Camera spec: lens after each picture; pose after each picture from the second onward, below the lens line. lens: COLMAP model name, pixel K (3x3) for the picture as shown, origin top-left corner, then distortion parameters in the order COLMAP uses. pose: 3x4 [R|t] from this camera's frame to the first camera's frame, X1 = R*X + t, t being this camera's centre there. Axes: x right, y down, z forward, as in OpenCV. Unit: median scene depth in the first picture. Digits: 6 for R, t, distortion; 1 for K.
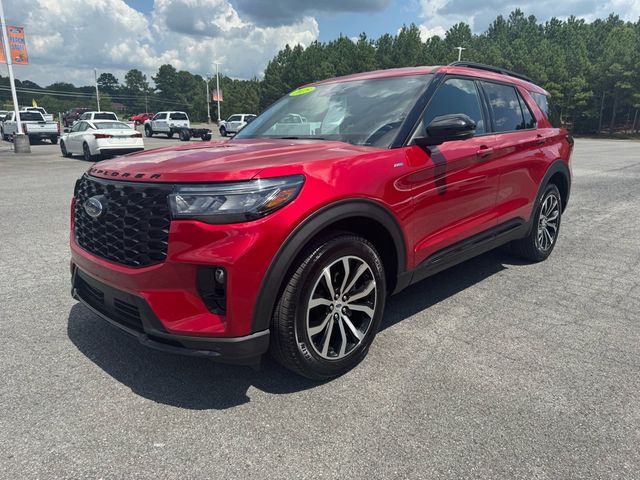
lens RADIAL K [[457.9, 0, 331.0], [0, 457.9, 243.7], [0, 0, 1]] dist [0.009205, -0.018483]
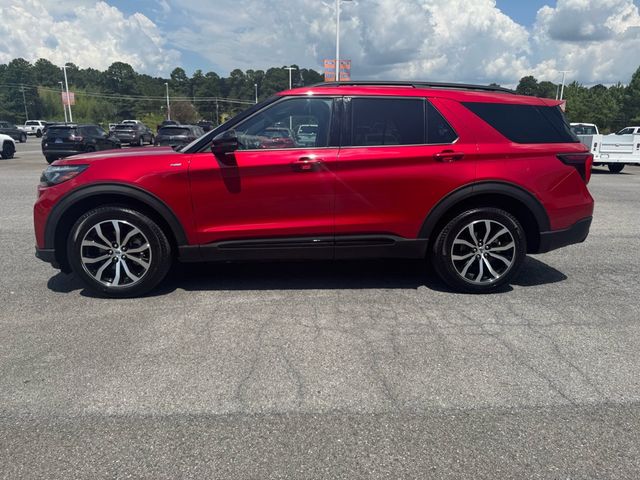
lens RADIAL K [[457.9, 0, 318.7], [0, 457.9, 240.4], [0, 0, 1]] dist [0.009205, -0.018483]
pose [[0.727269, 0.161682, -0.667037, 0.680253], [-0.181666, 0.982543, 0.040087, 0.139796], [0.661874, 0.092024, 0.743945, -0.598953]]
